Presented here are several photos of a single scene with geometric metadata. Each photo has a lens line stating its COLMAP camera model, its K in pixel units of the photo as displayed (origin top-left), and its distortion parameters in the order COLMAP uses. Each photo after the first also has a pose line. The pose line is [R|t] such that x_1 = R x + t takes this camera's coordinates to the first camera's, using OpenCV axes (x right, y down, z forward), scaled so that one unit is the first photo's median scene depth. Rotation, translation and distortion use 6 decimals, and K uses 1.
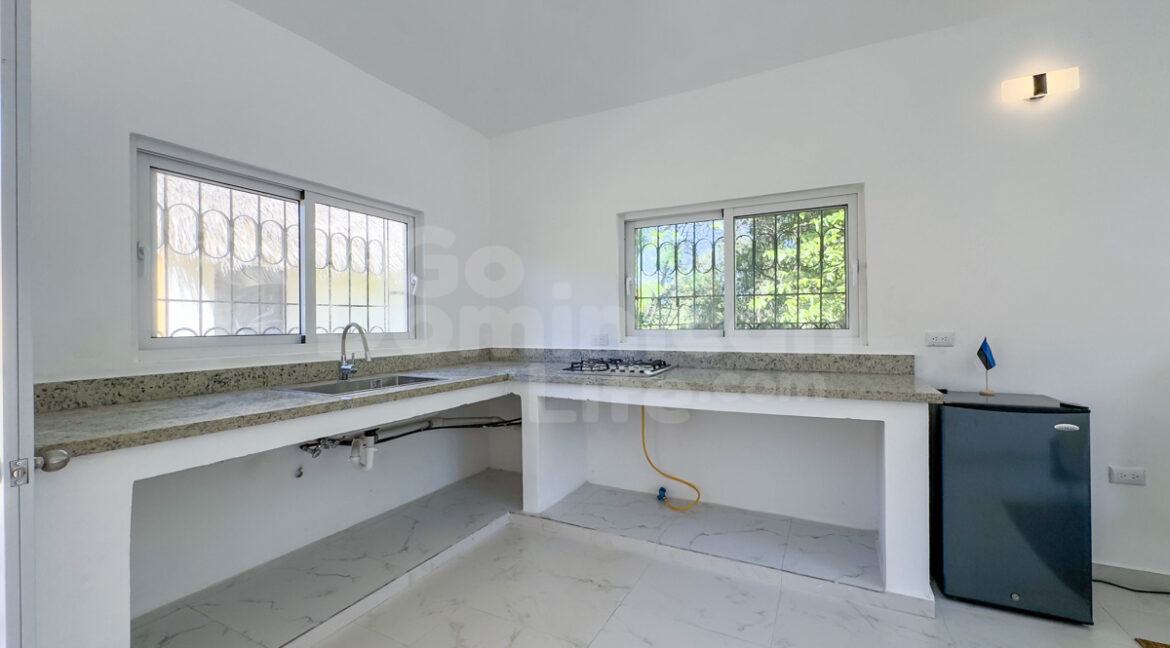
lens RADIAL K [[470.6, 0, 585.0], [0, 470.6, 324.0], [0, 0, 1]] dist [-0.007416, 0.000282]
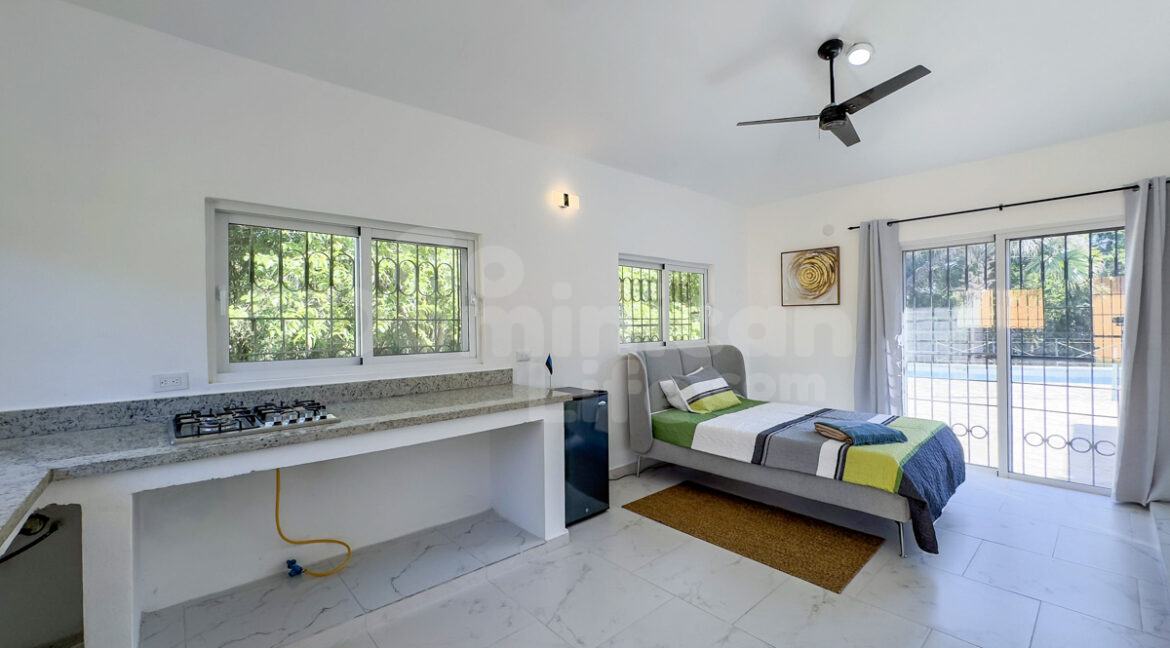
lens RADIAL K [[470.6, 0, 585.0], [0, 470.6, 324.0], [0, 0, 1]] dist [-0.007416, 0.000282]
pose [[0.349592, 0.004282, 0.936892, -0.445412], [0.006595, 0.999954, -0.007031, -0.046131], [-0.936879, 0.008637, 0.349547, 0.280448]]
